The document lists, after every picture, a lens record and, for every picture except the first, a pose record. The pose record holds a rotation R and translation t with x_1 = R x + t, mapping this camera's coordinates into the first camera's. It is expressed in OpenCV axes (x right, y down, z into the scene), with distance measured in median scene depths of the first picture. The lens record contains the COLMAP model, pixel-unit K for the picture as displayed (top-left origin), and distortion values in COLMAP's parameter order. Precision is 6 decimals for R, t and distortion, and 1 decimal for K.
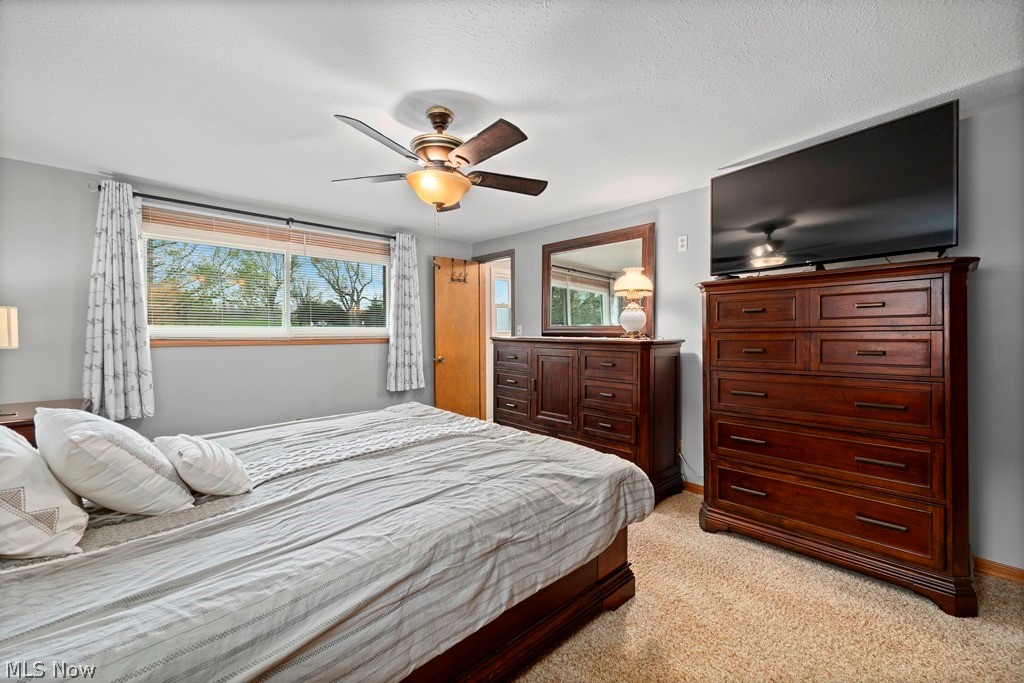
lens RADIAL K [[409.4, 0, 513.8], [0, 409.4, 340.2], [0, 0, 1]] dist [0.000859, -0.000982]
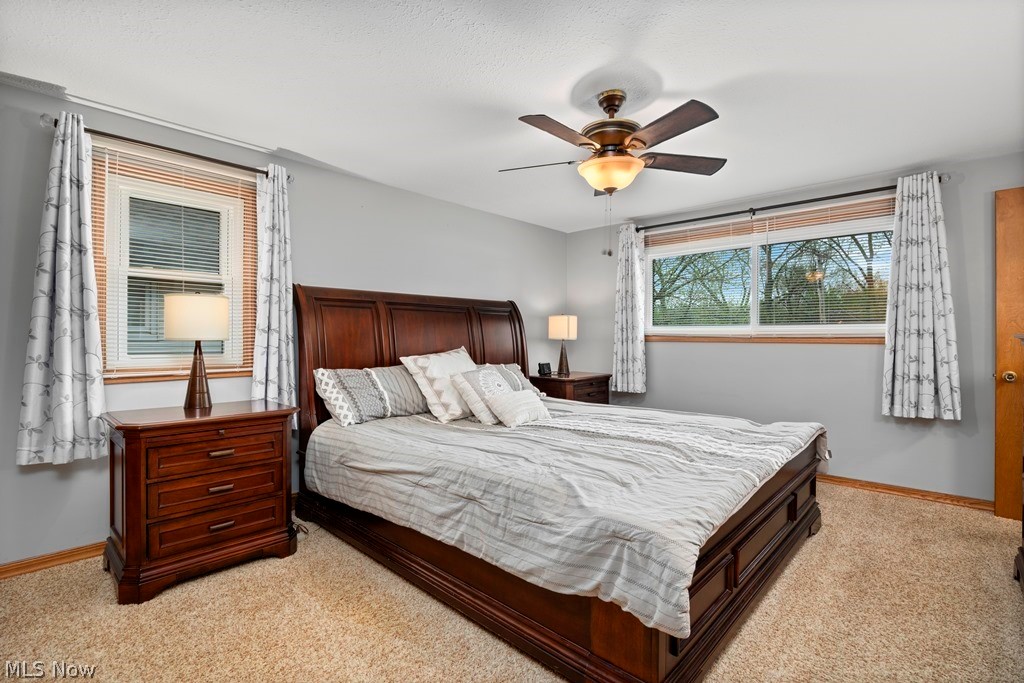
lens RADIAL K [[448.0, 0, 493.8], [0, 448.0, 339.9], [0, 0, 1]] dist [-0.002060, -0.000230]
pose [[0.075742, 0.009940, -0.997078, 0.863420], [-0.022156, 0.999720, 0.008284, 0.019869], [0.996881, 0.021464, 0.075941, 0.655096]]
